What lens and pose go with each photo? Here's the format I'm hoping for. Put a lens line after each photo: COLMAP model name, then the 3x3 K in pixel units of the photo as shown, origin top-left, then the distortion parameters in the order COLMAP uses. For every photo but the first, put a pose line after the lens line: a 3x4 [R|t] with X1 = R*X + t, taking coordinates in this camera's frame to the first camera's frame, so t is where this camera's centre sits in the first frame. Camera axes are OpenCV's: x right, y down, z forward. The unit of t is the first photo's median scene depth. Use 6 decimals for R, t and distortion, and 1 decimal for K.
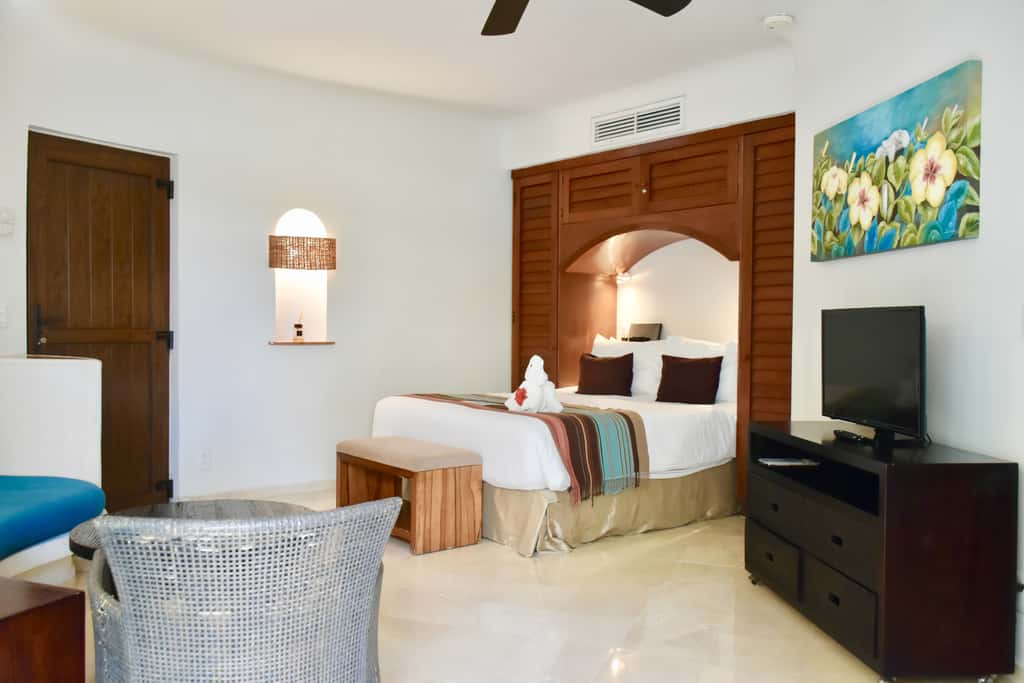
lens RADIAL K [[877.6, 0, 505.3], [0, 877.6, 340.6], [0, 0, 1]] dist [-0.016715, 0.003082]
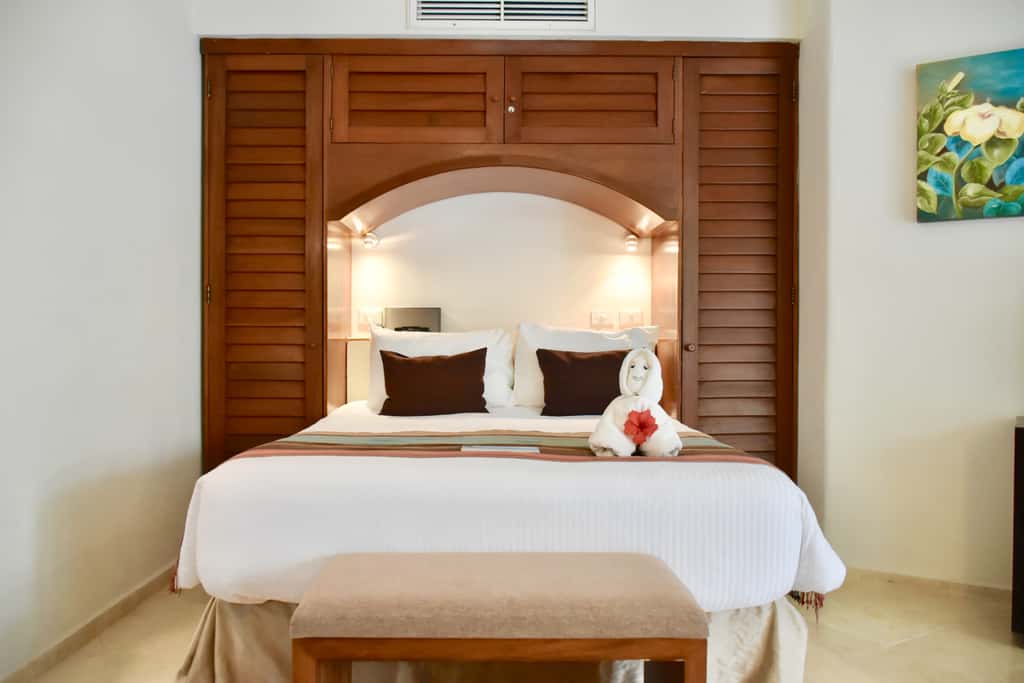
lens RADIAL K [[784.2, 0, 507.5], [0, 784.2, 343.3], [0, 0, 1]] dist [-0.023239, -0.003006]
pose [[0.615096, -0.014309, 0.788322, -0.348293], [0.017459, 0.999837, 0.004526, 0.008893], [-0.788259, 0.010980, 0.615246, 0.676132]]
